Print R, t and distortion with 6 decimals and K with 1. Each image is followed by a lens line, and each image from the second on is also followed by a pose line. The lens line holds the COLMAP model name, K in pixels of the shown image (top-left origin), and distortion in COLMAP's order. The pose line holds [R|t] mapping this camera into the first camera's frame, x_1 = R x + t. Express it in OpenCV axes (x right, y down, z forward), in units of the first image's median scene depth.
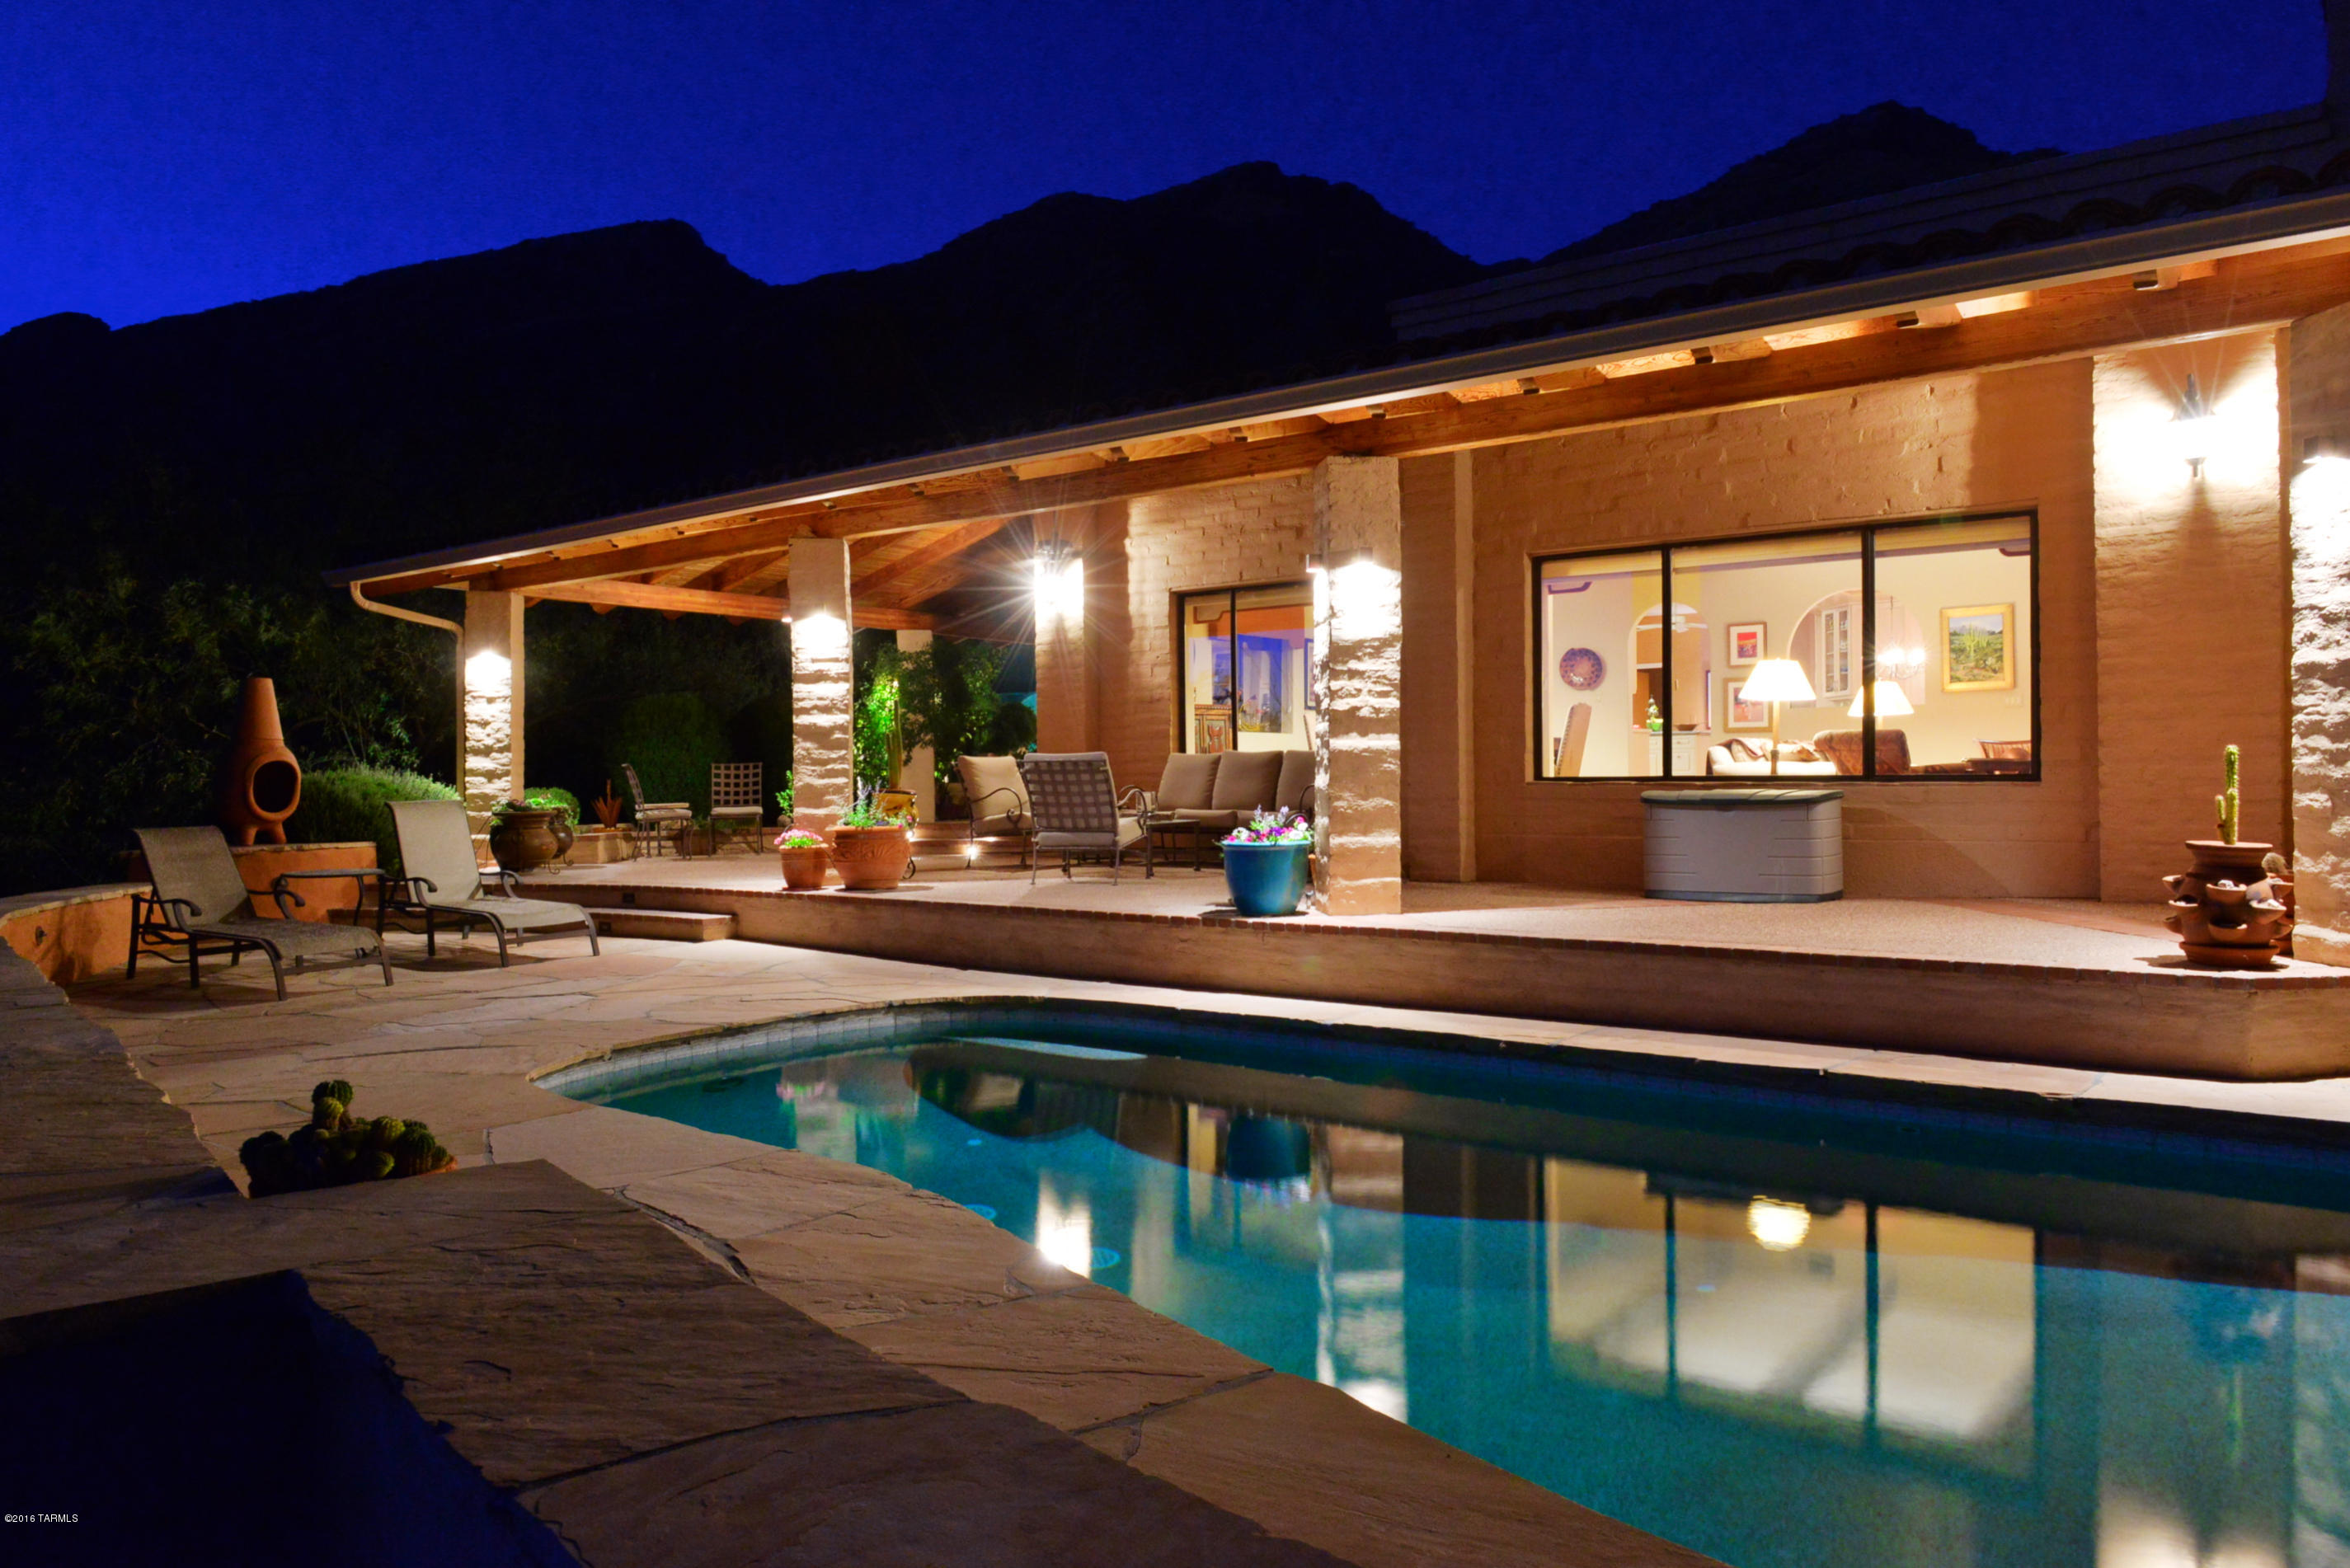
lens RADIAL K [[1625.2, 0, 1165.9], [0, 1625.2, 782.8], [0, 0, 1]] dist [-0.006360, -0.010590]
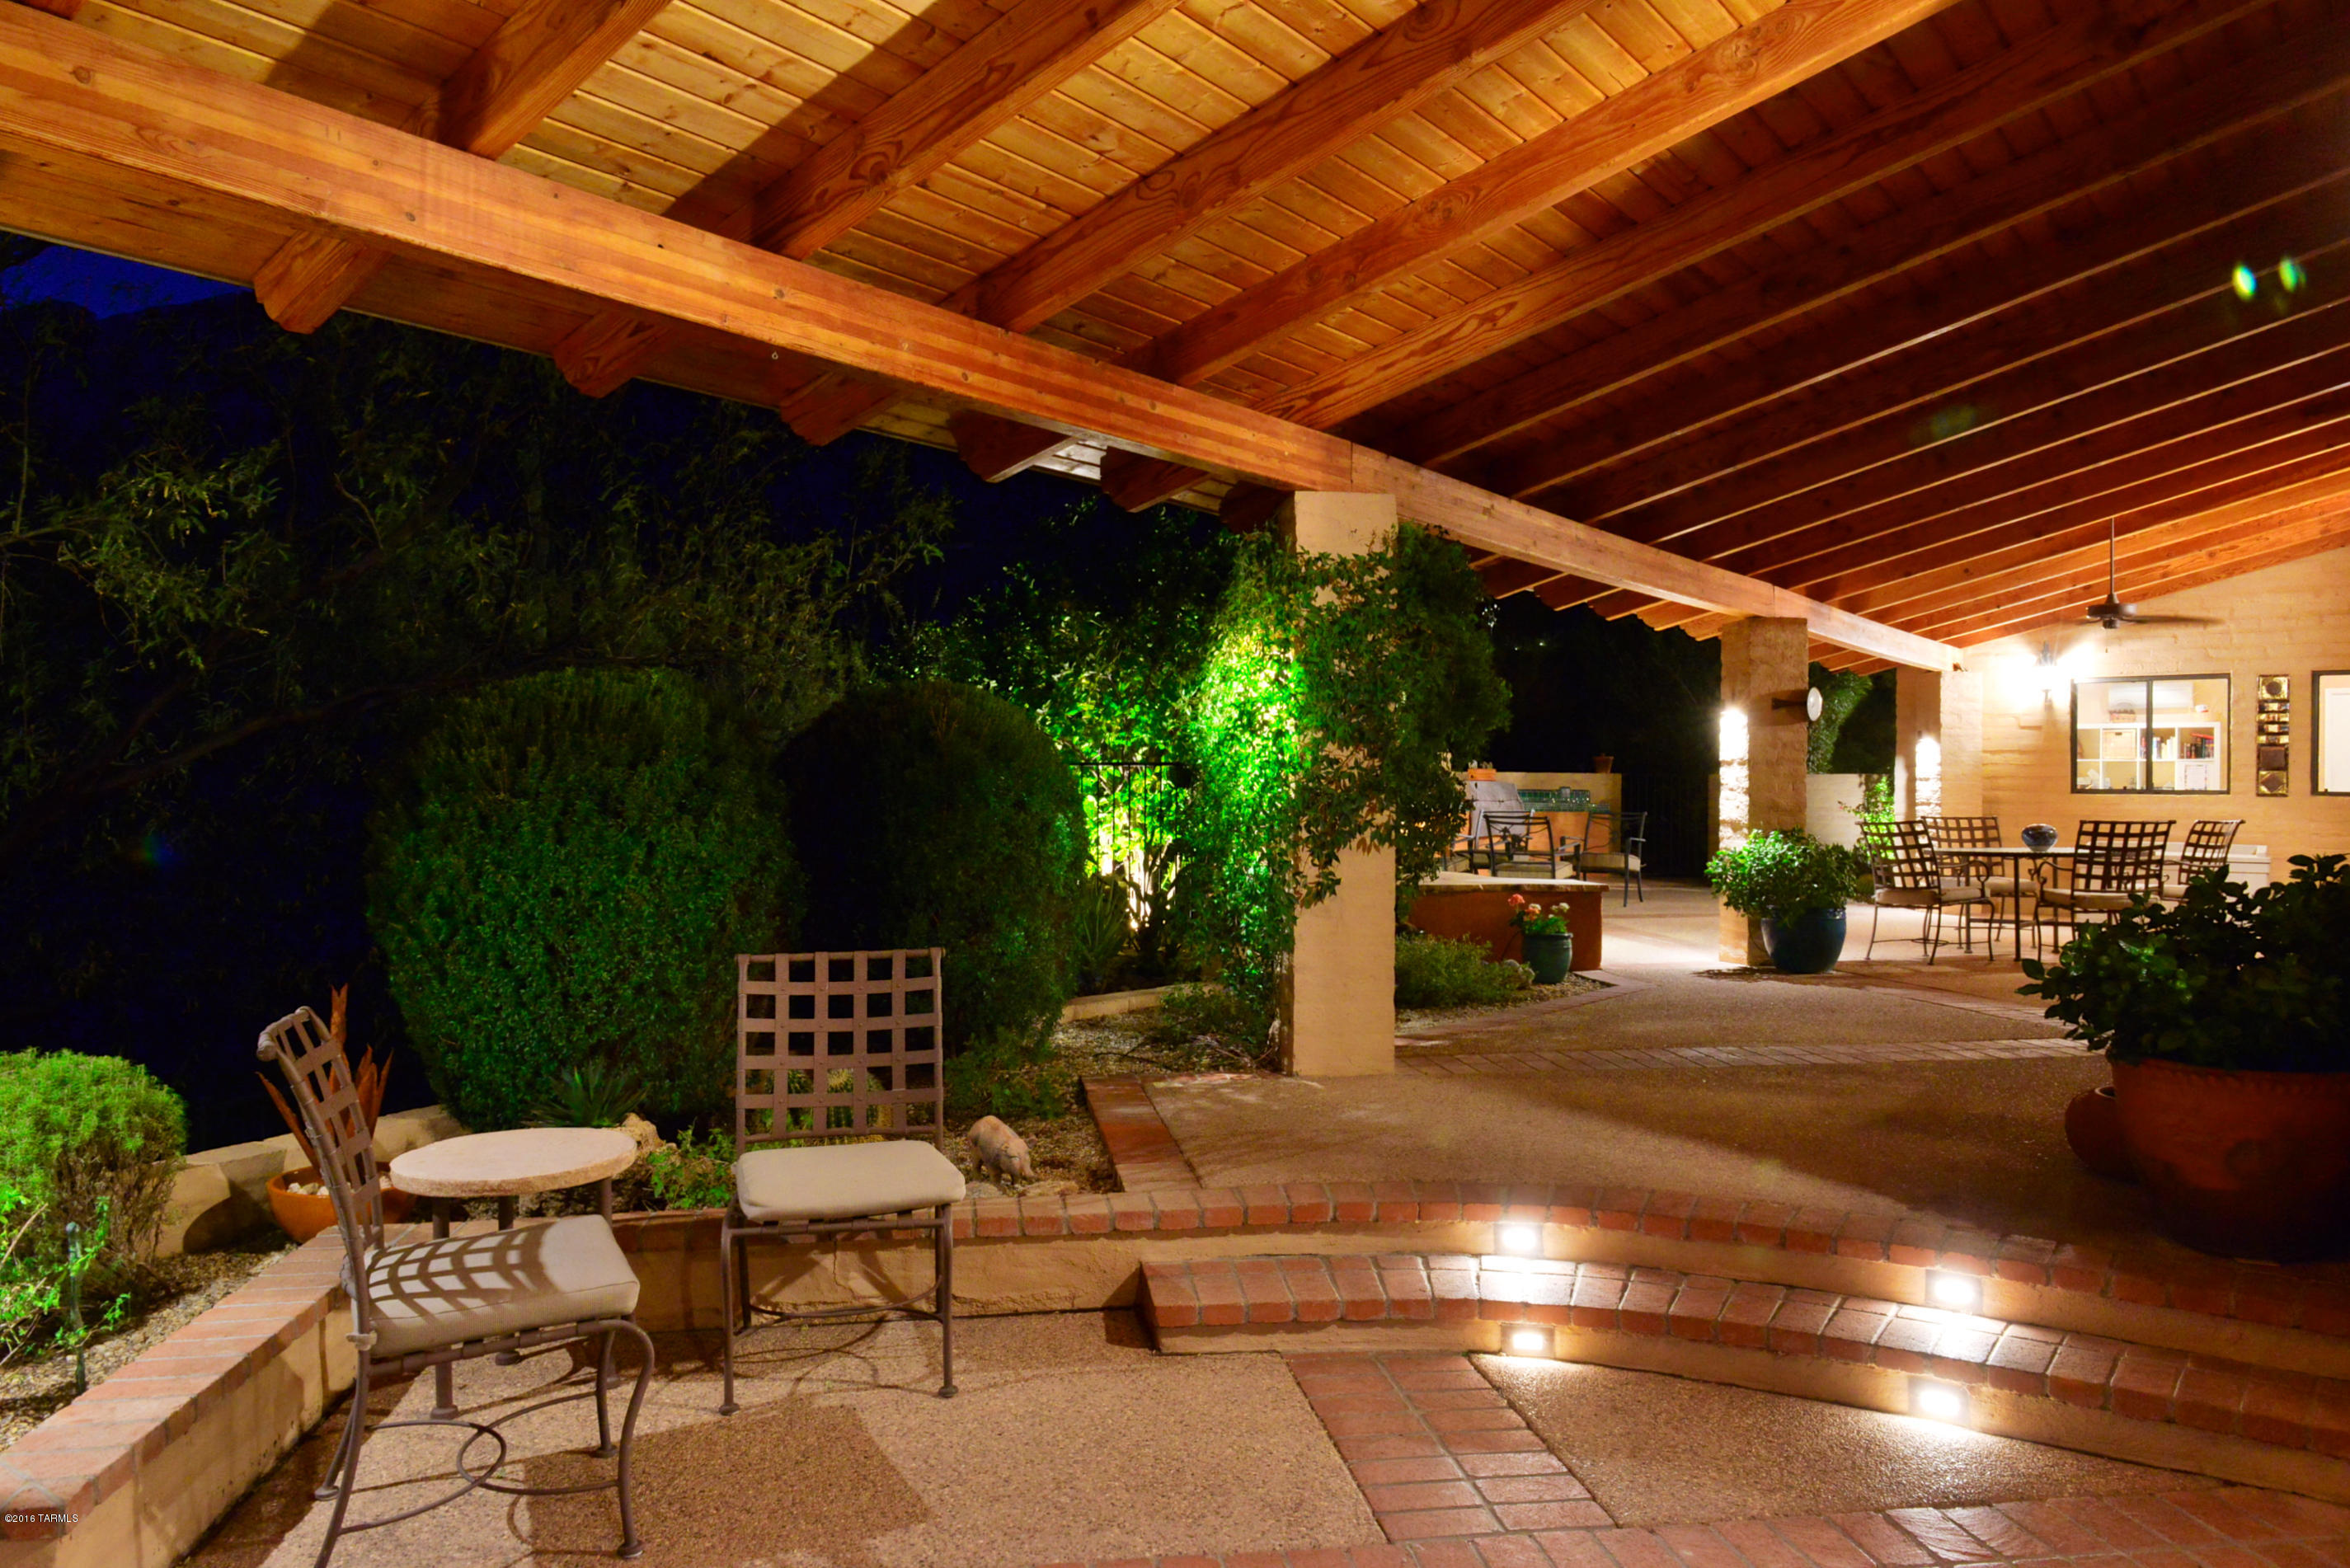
lens RADIAL K [[1625.2, 0, 1176.3], [0, 1625.2, 784.2], [0, 0, 1]] dist [-0.006360, -0.010590]
pose [[0.999792, 0.015639, 0.013056, -0.246703], [-0.015574, 0.999866, -0.005064, -0.041446], [-0.013133, 0.004860, 0.999902, 0.857635]]
